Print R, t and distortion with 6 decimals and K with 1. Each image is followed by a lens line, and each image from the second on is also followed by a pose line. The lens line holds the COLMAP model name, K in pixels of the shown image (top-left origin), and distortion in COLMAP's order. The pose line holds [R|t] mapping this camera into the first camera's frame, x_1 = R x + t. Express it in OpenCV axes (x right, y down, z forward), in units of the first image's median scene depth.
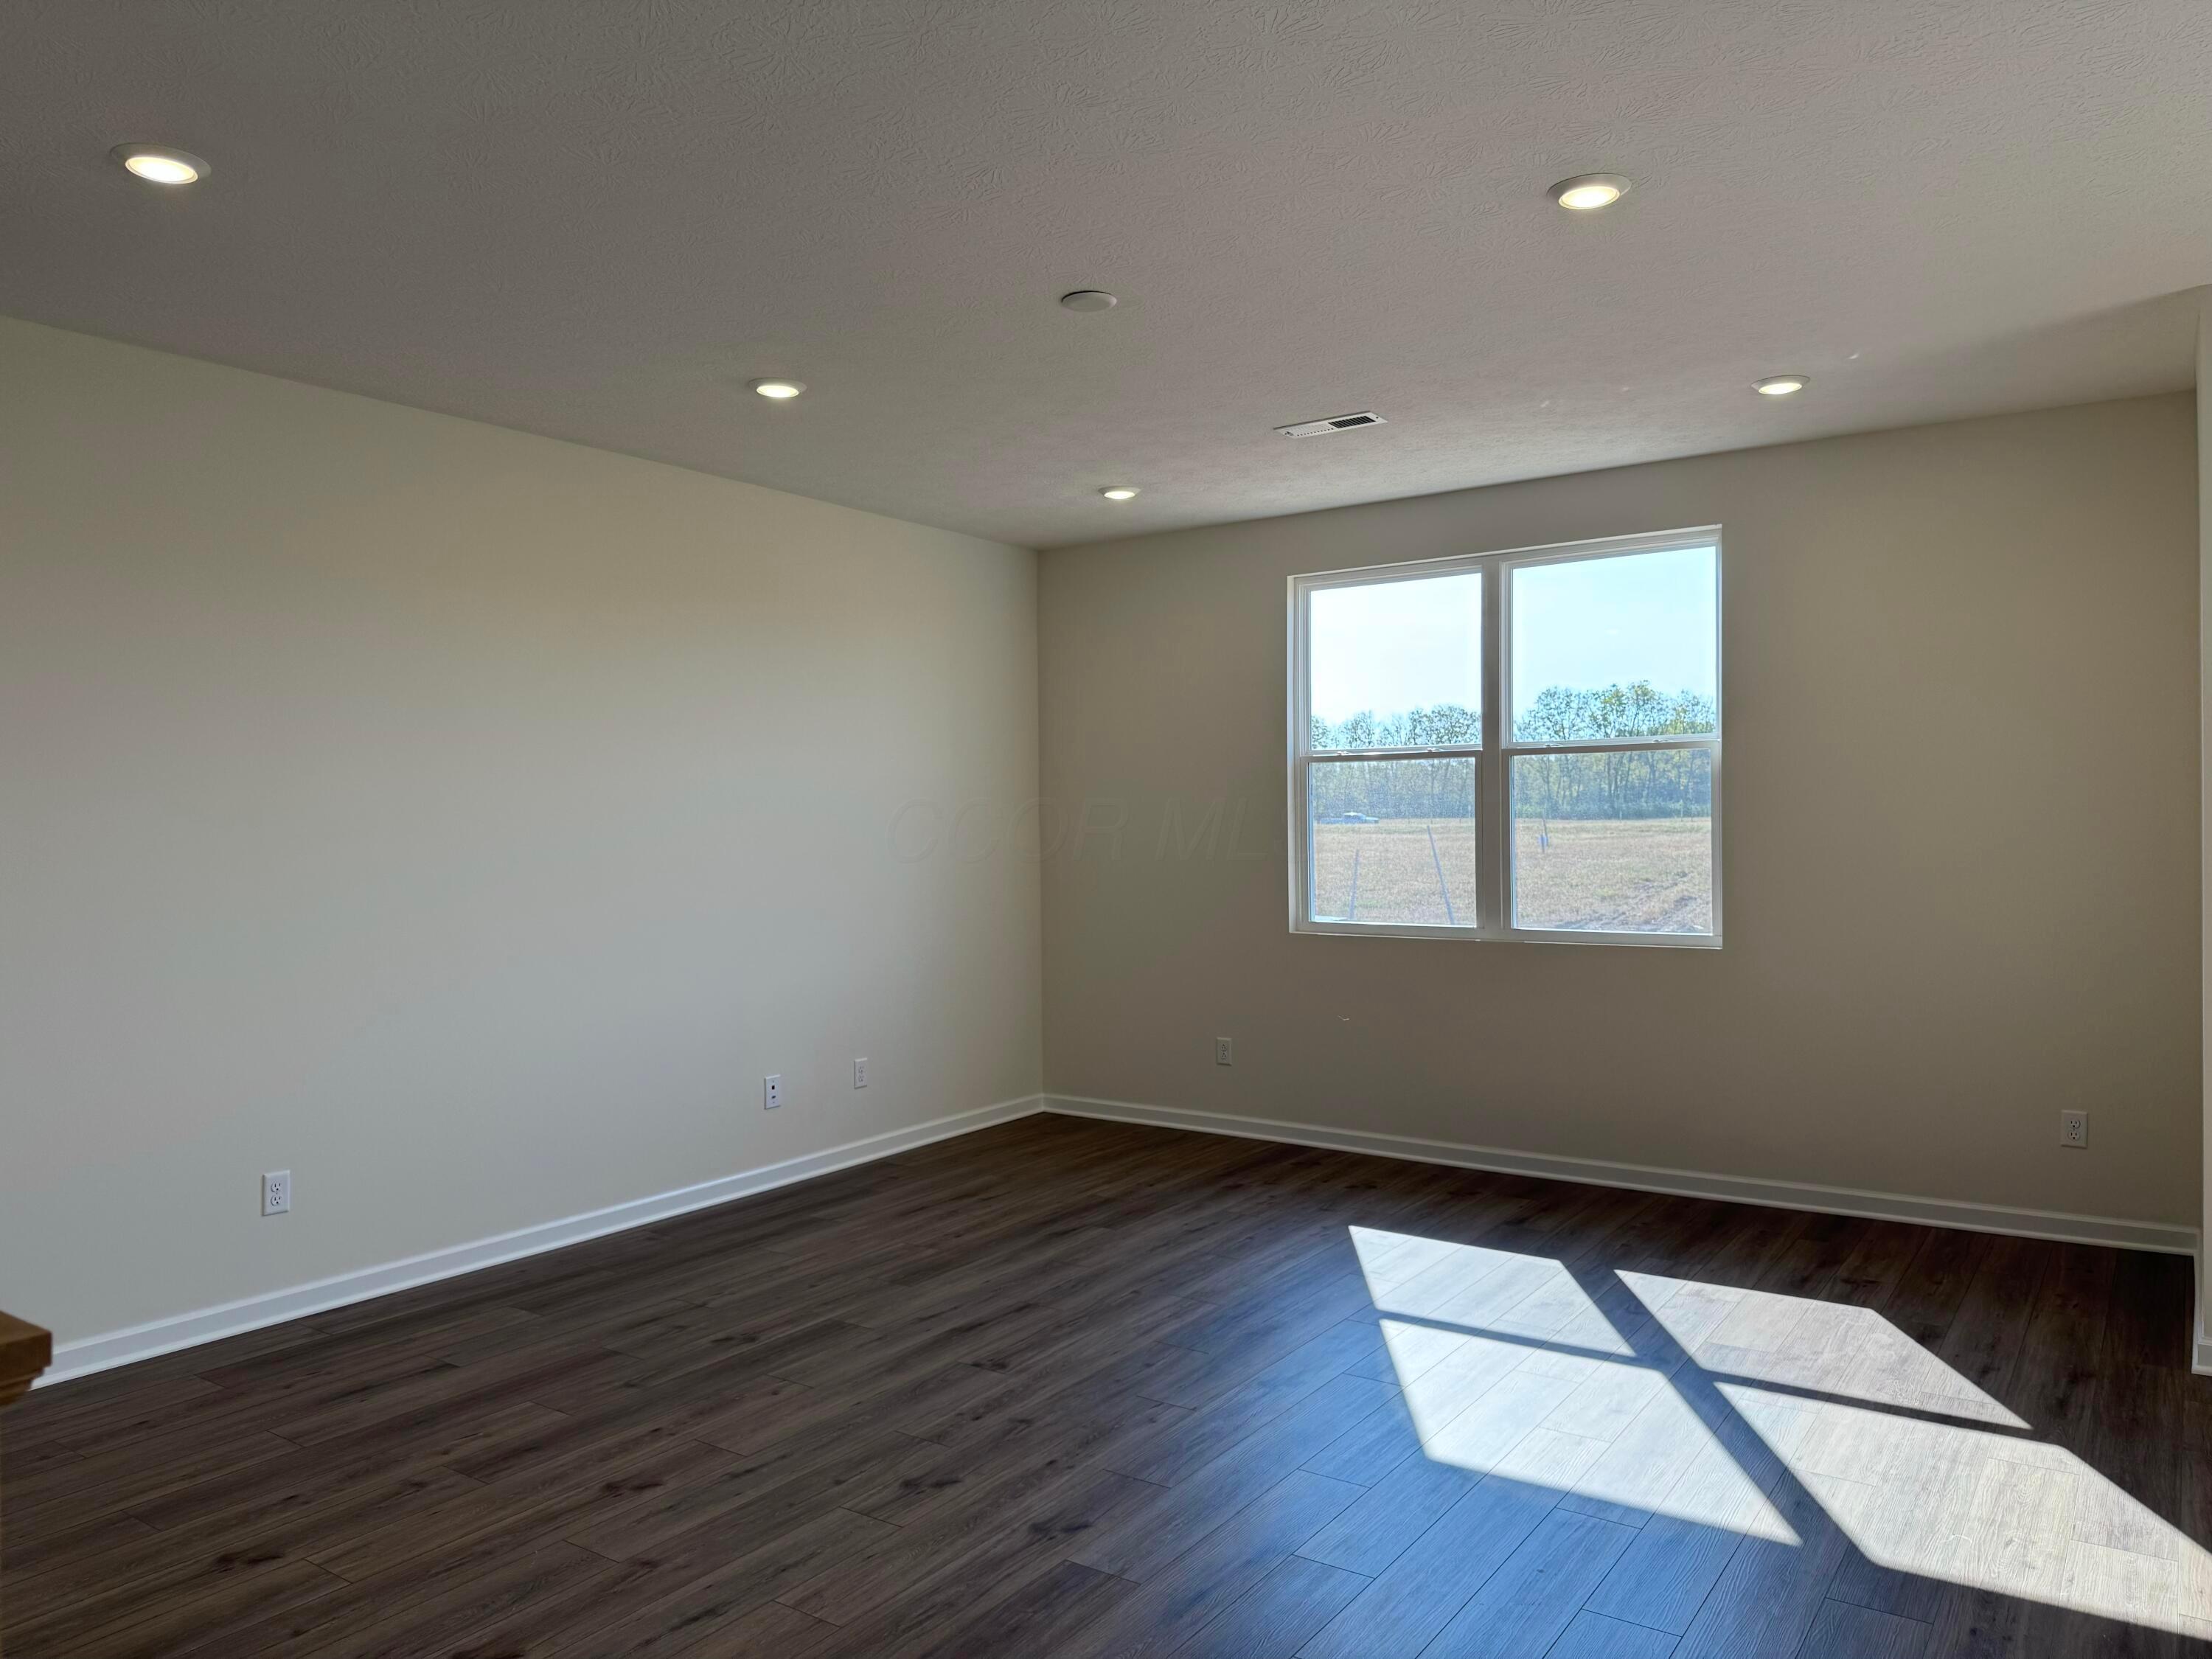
lens RADIAL K [[1563.5, 0, 1119.1], [0, 1563.5, 832.1], [0, 0, 1]] dist [0.028104, -0.034609]
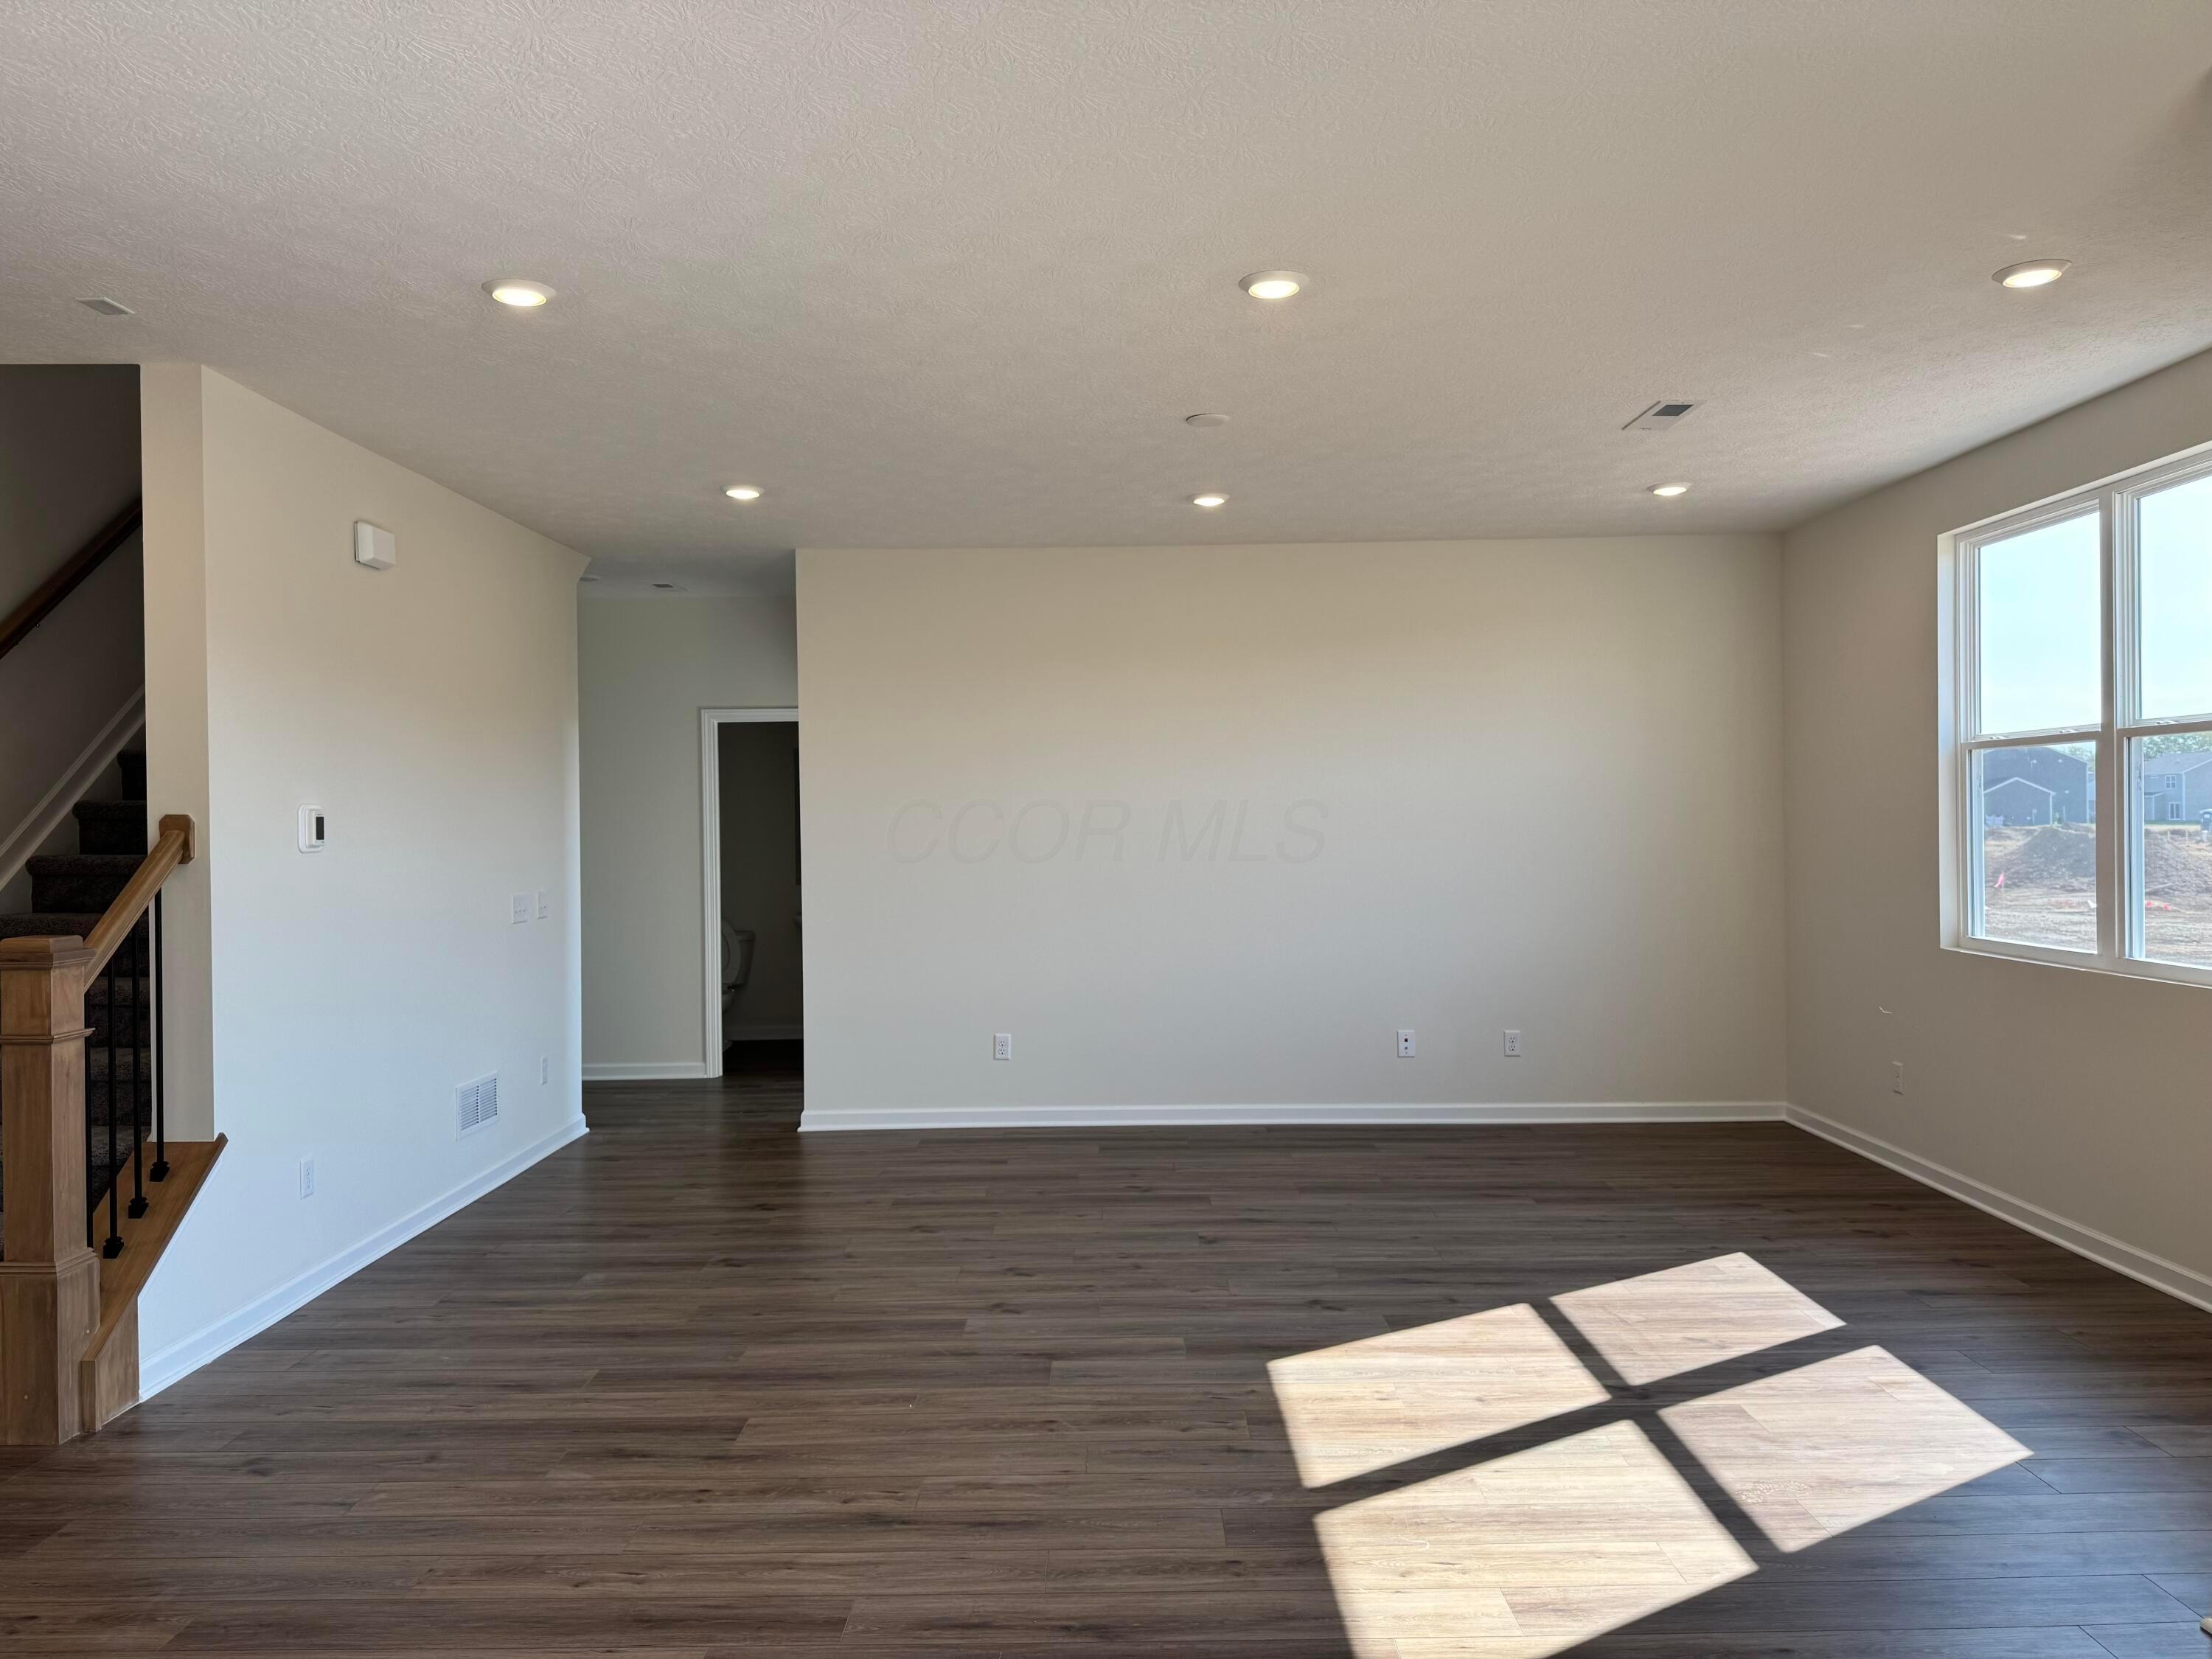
lens RADIAL K [[1553.5, 0, 1106.0], [0, 1553.5, 829.5], [0, 0, 1]] dist [0.177892, -0.339221]
pose [[0.557526, 0.007457, -0.830126, 0.830940], [-0.003760, 0.999972, 0.006457, -0.007133], [0.830151, -0.000479, 0.557539, 0.178773]]
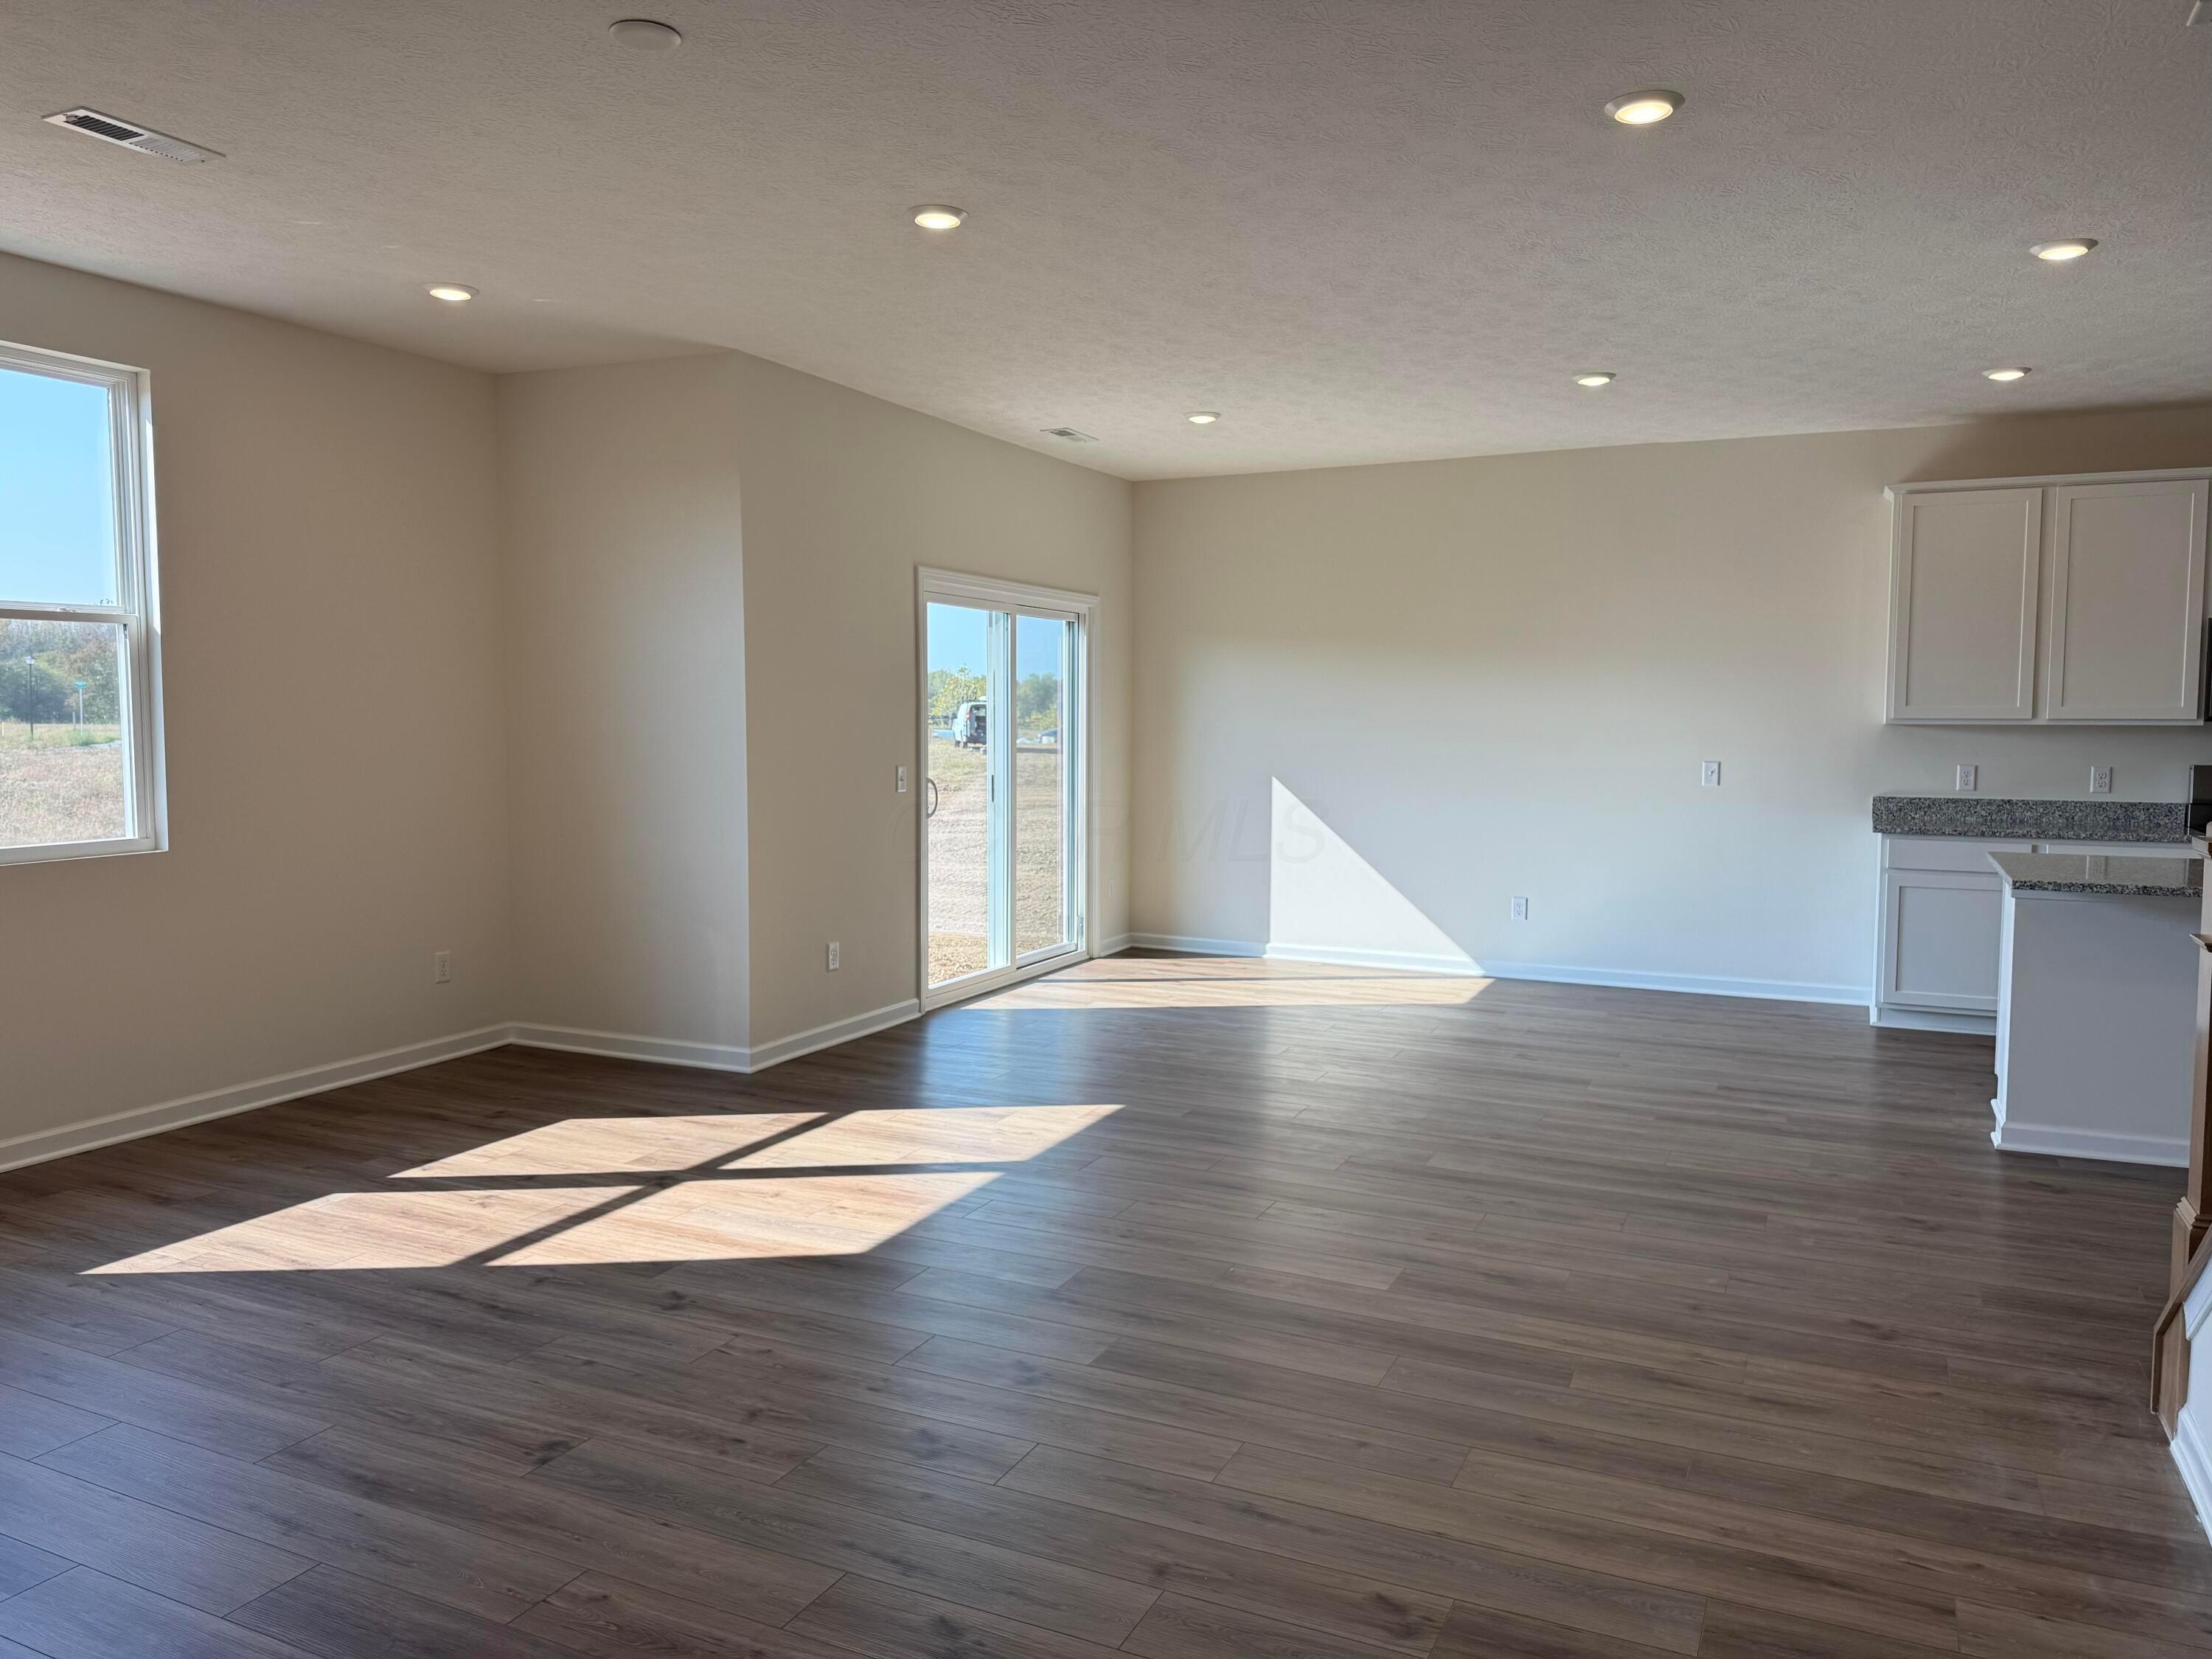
lens RADIAL K [[1563.5, 0, 1119.1], [0, 1563.5, 832.1], [0, 0, 1]] dist [0.028104, -0.034609]
pose [[-0.159434, -0.066906, 0.984939, -0.710712], [0.009718, 0.997546, 0.069335, 0.009214], [-0.987161, 0.020626, -0.158392, 0.744496]]
